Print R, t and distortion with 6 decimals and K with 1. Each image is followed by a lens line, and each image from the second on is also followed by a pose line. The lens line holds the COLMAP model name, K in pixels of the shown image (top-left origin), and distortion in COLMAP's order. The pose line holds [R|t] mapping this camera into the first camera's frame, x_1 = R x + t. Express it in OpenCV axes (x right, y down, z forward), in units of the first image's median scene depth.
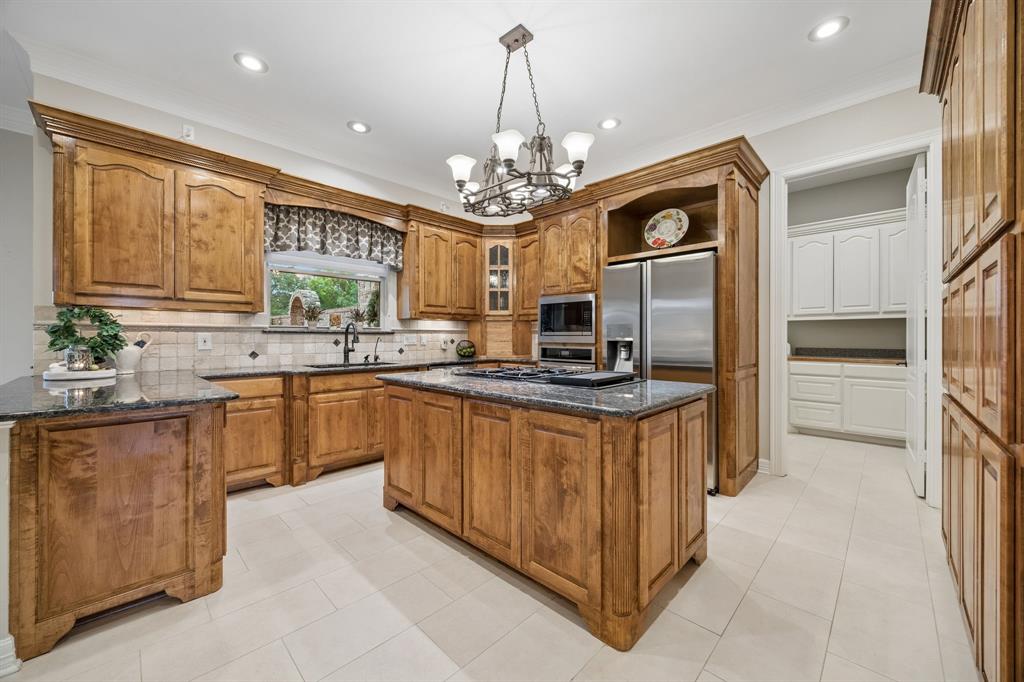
lens RADIAL K [[401.9, 0, 513.5], [0, 401.9, 338.5], [0, 0, 1]] dist [-0.001091, 0.000377]
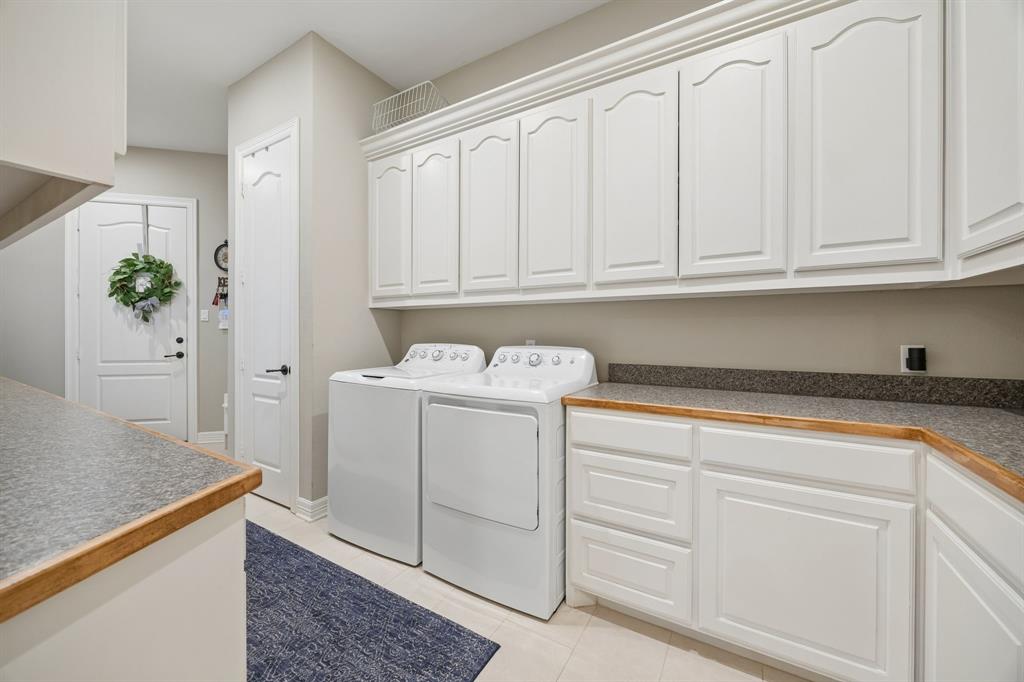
lens RADIAL K [[401.9, 0, 510.7], [0, 401.9, 338.4], [0, 0, 1]] dist [-0.001091, 0.000377]
pose [[0.974773, 0.001979, 0.223191, 0.596960], [-0.002023, 0.999998, -0.000029, -0.004756], [-0.223190, -0.000423, 0.974775, 0.712505]]
